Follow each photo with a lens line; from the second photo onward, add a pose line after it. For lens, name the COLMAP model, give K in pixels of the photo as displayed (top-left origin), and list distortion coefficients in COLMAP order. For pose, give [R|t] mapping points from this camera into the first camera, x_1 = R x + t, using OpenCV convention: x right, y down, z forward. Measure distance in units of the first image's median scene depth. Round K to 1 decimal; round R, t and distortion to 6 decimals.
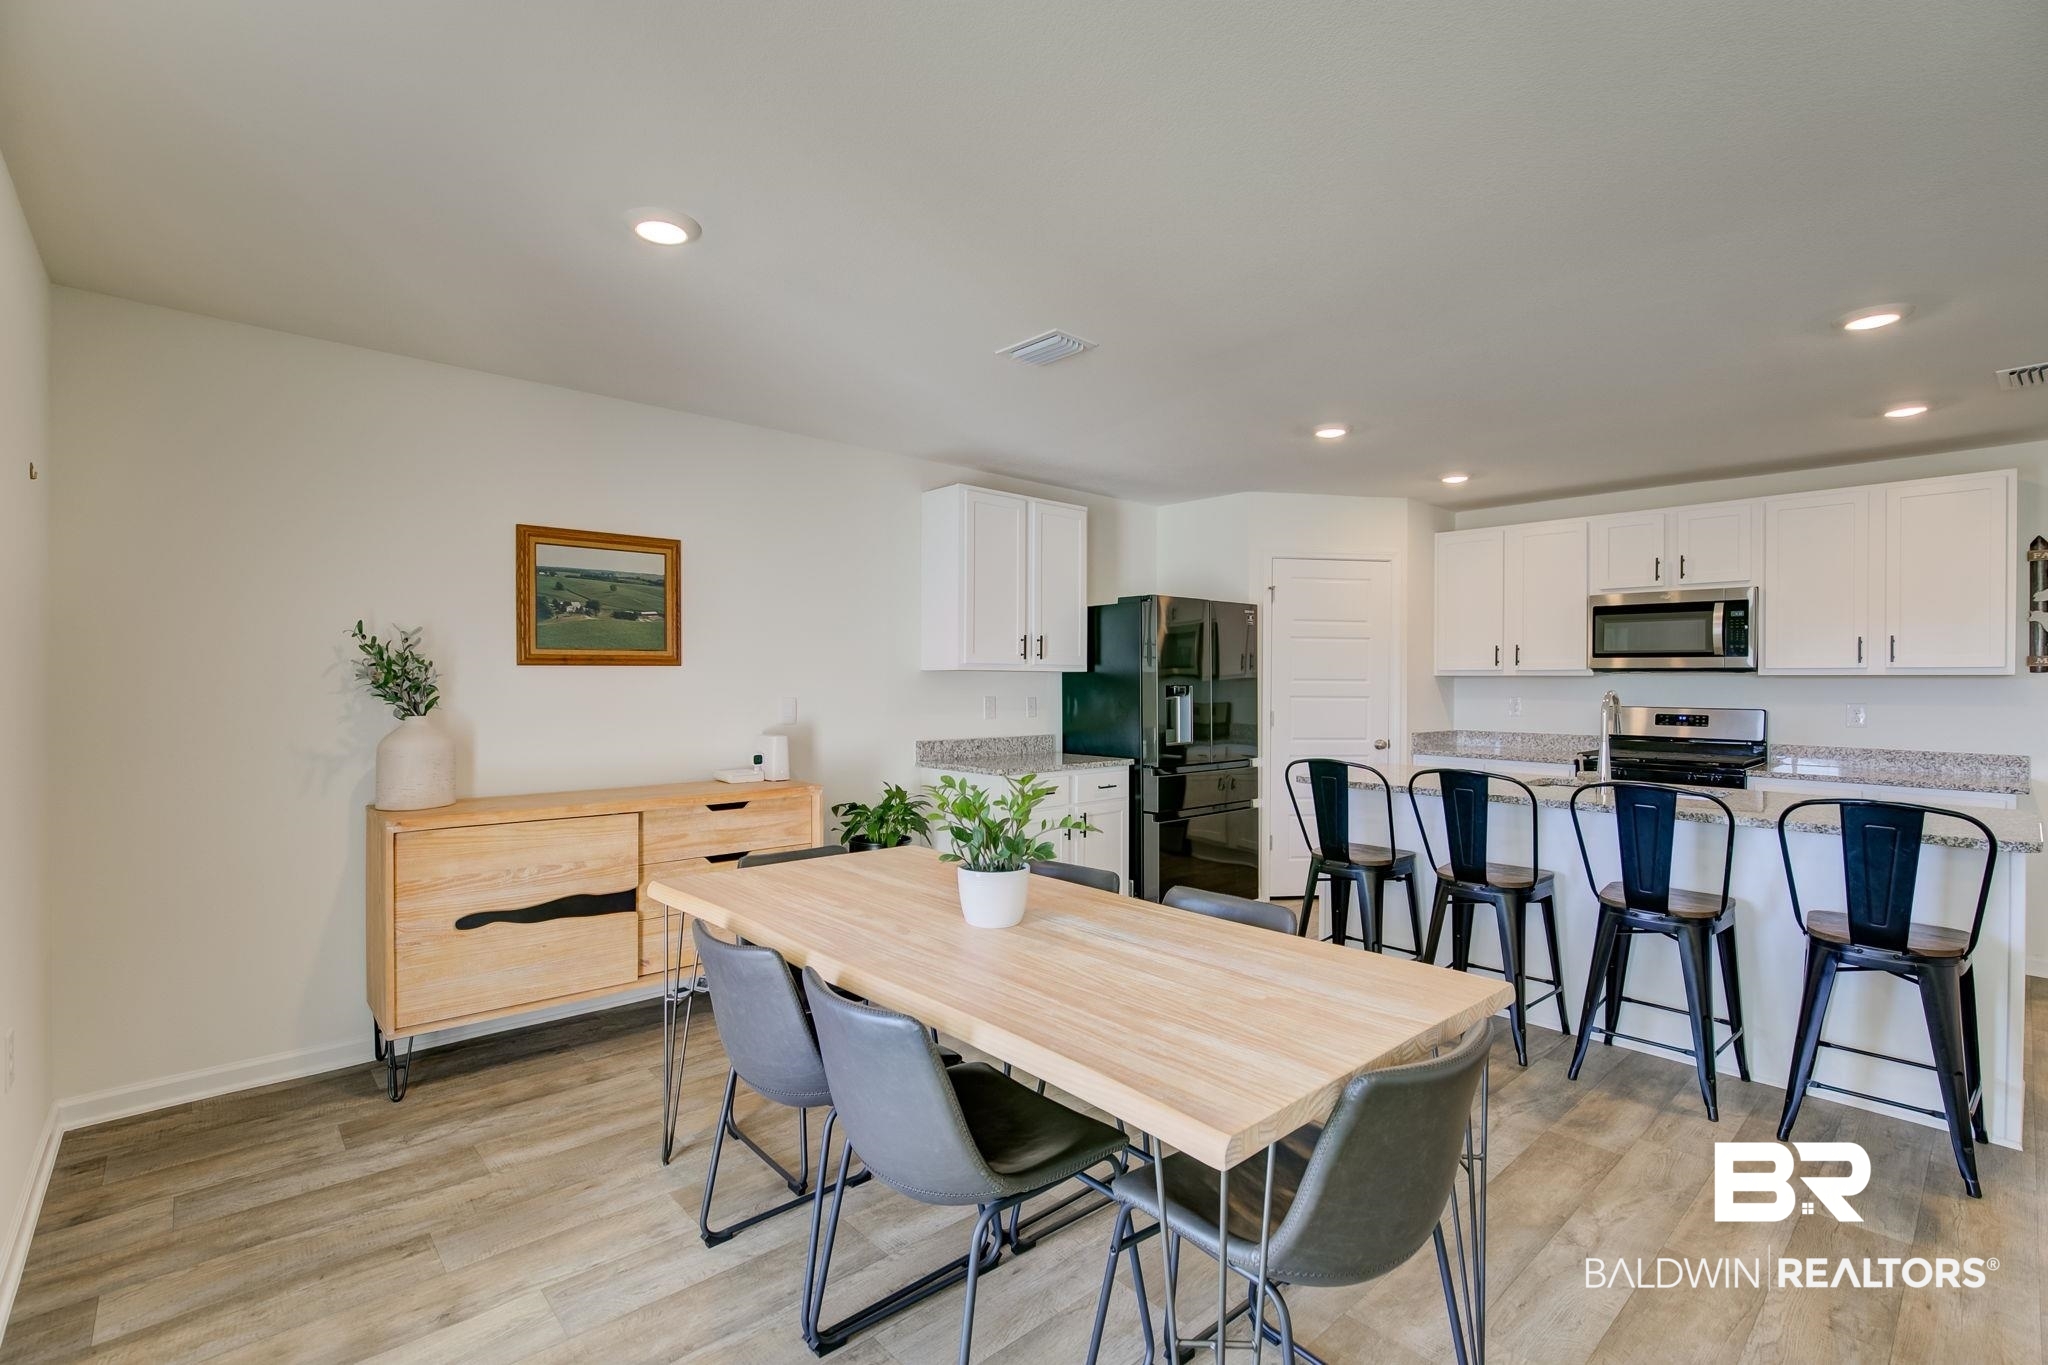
lens RADIAL K [[929.6, 0, 1029.3], [0, 929.6, 680.0], [0, 0, 1]] dist [-0.021695, 0.005255]
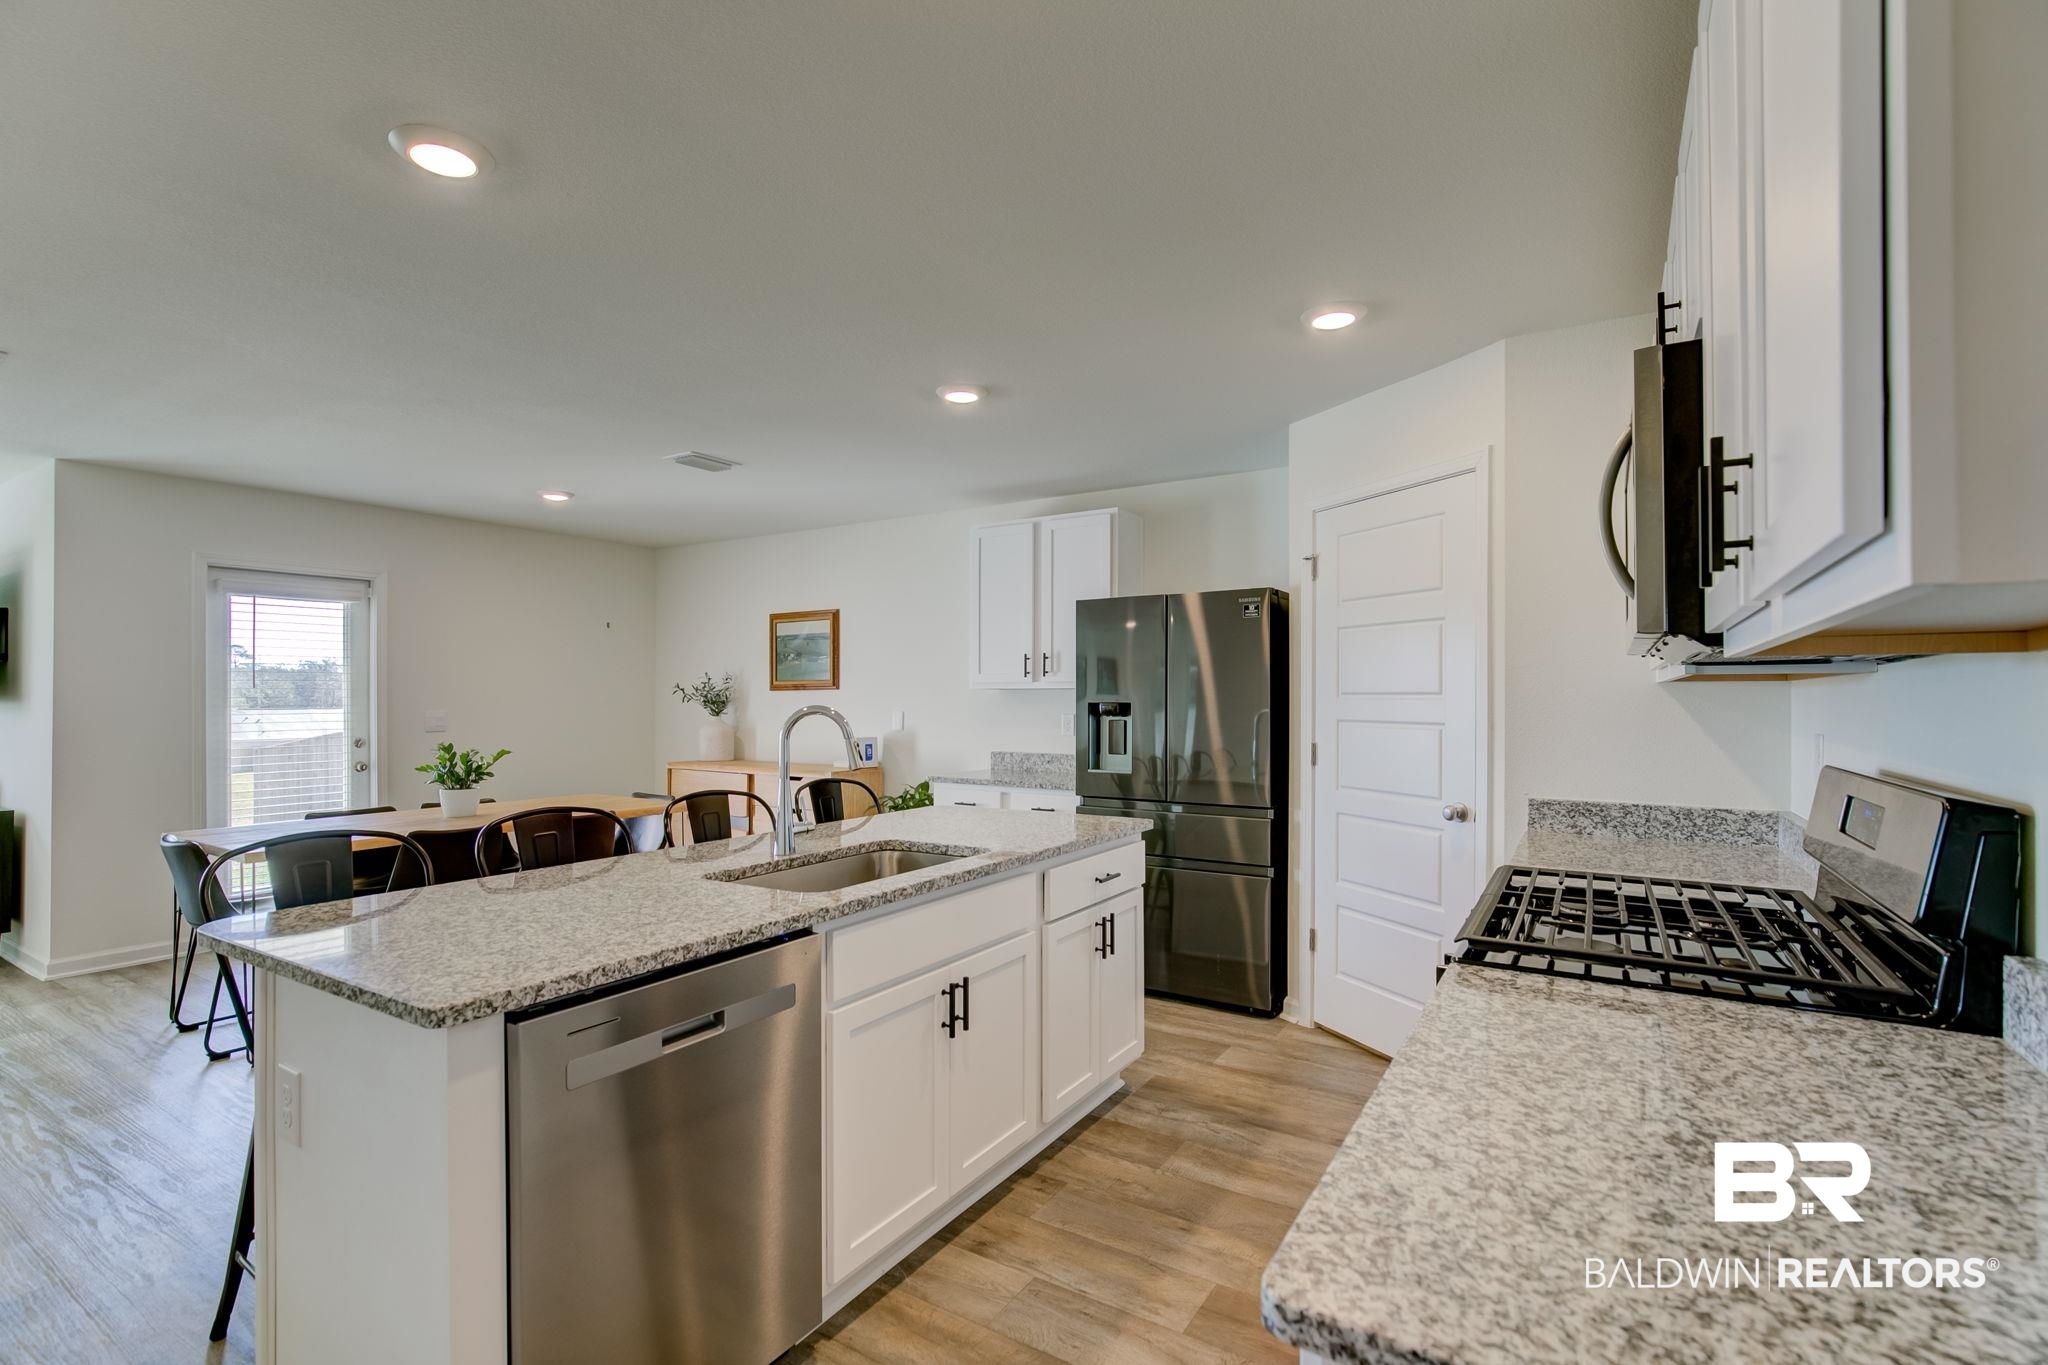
lens RADIAL K [[929.6, 0, 1023.8], [0, 929.6, 692.0], [0, 0, 1]] dist [-0.021695, 0.005255]
pose [[0.268926, -0.012700, -0.963077, 1.055217], [0.001267, 0.999917, -0.012832, 0.007689], [0.963160, 0.002230, 0.268920, 0.772452]]
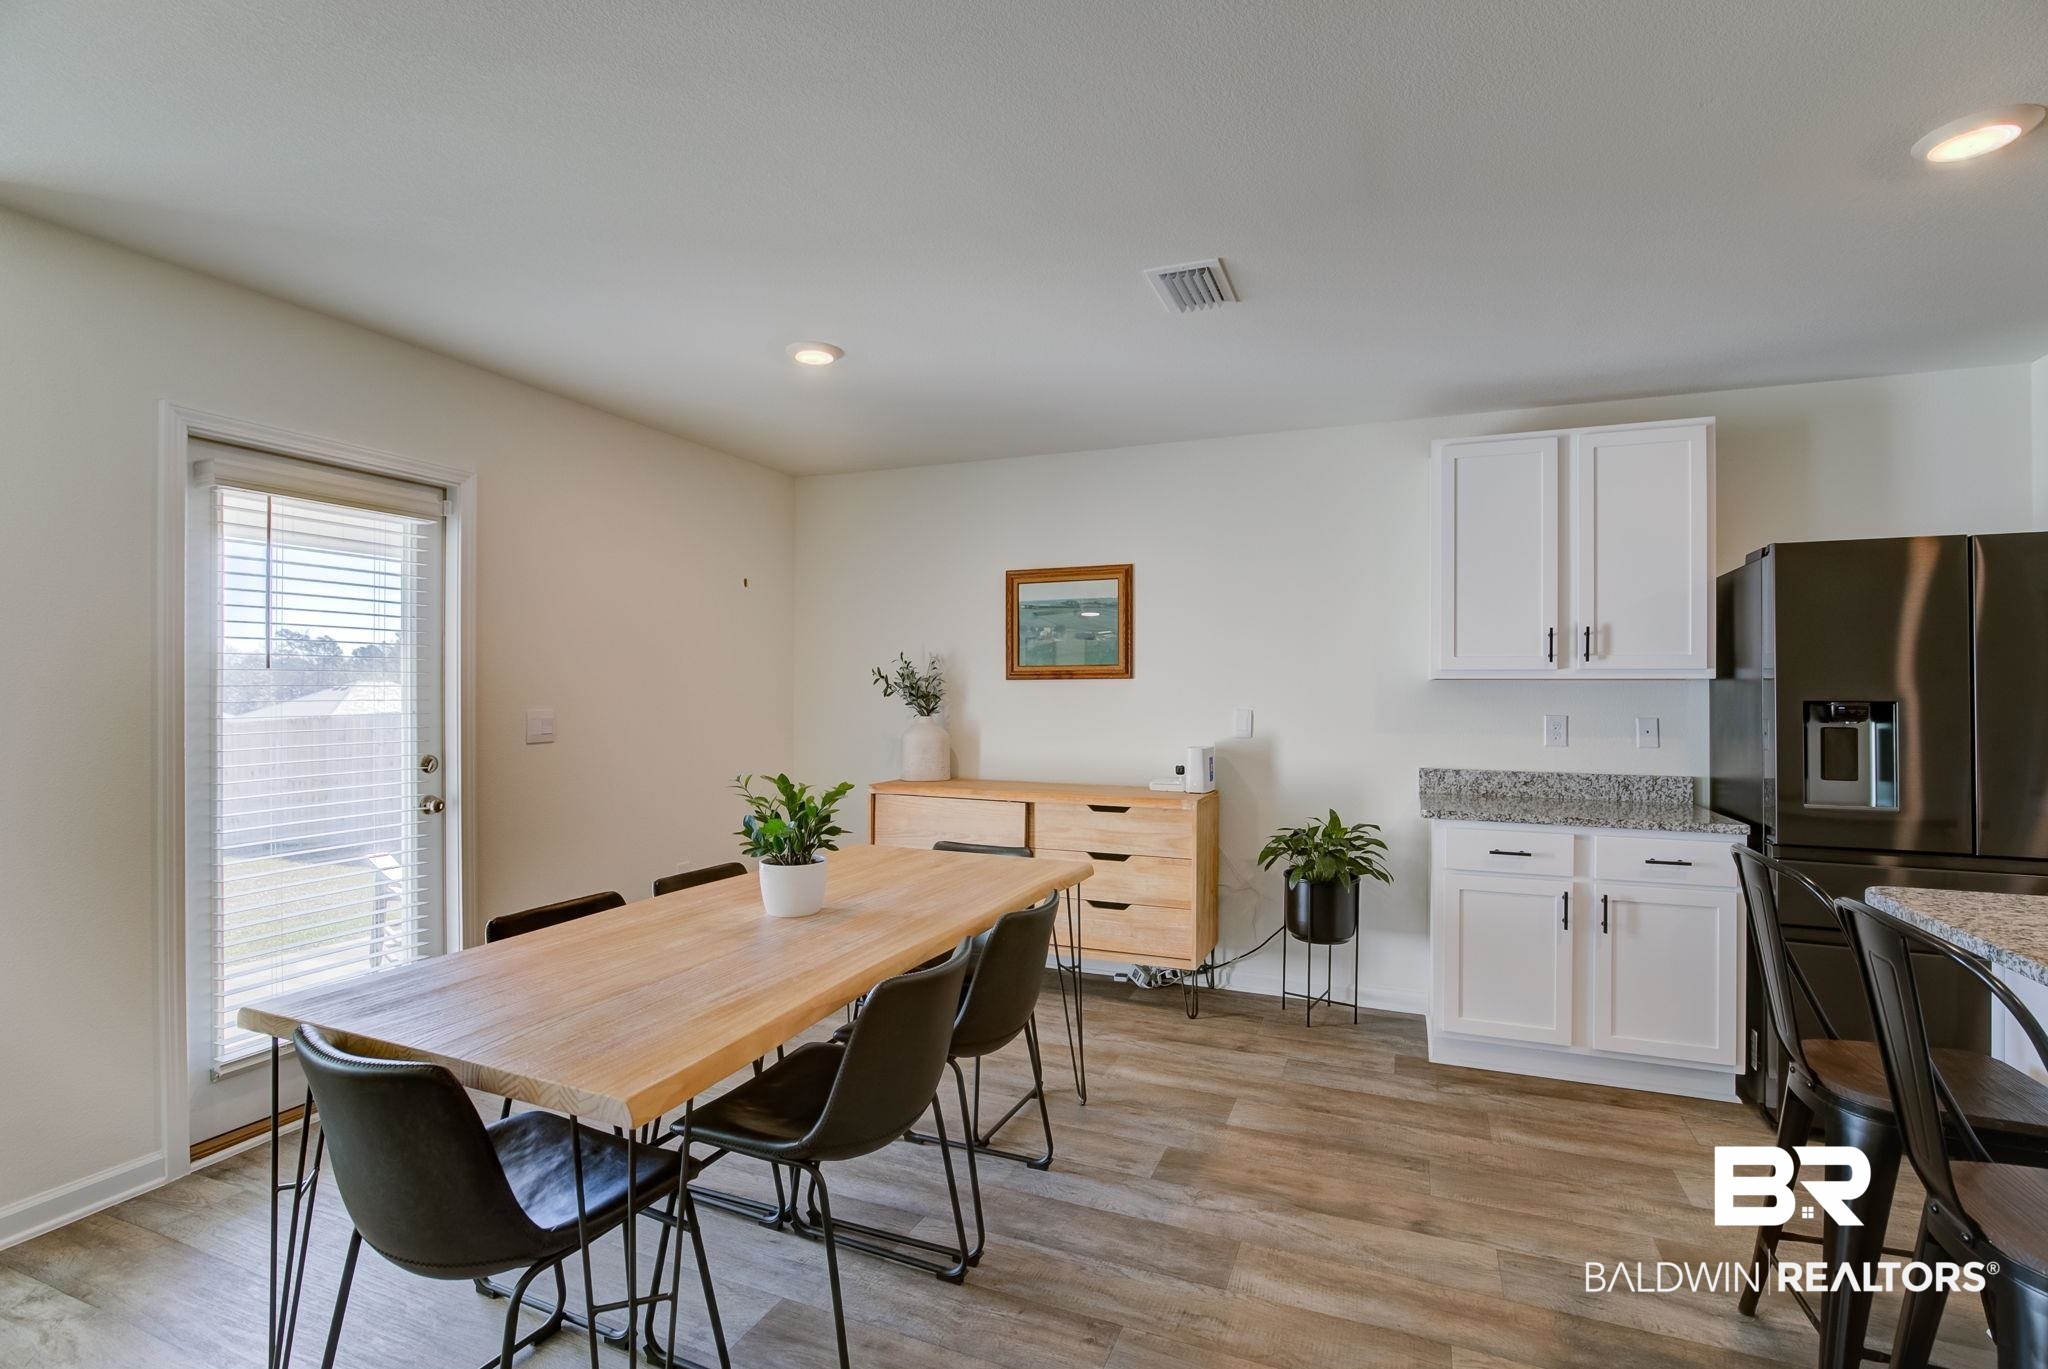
lens RADIAL K [[929.6, 0, 1025.2], [0, 929.6, 689.9], [0, 0, 1]] dist [-0.021695, 0.005255]
pose [[0.428523, -0.004018, -0.903522, 0.491649], [-0.002395, 0.999982, -0.005582, 0.003722], [0.903528, 0.004556, 0.428506, 0.364979]]
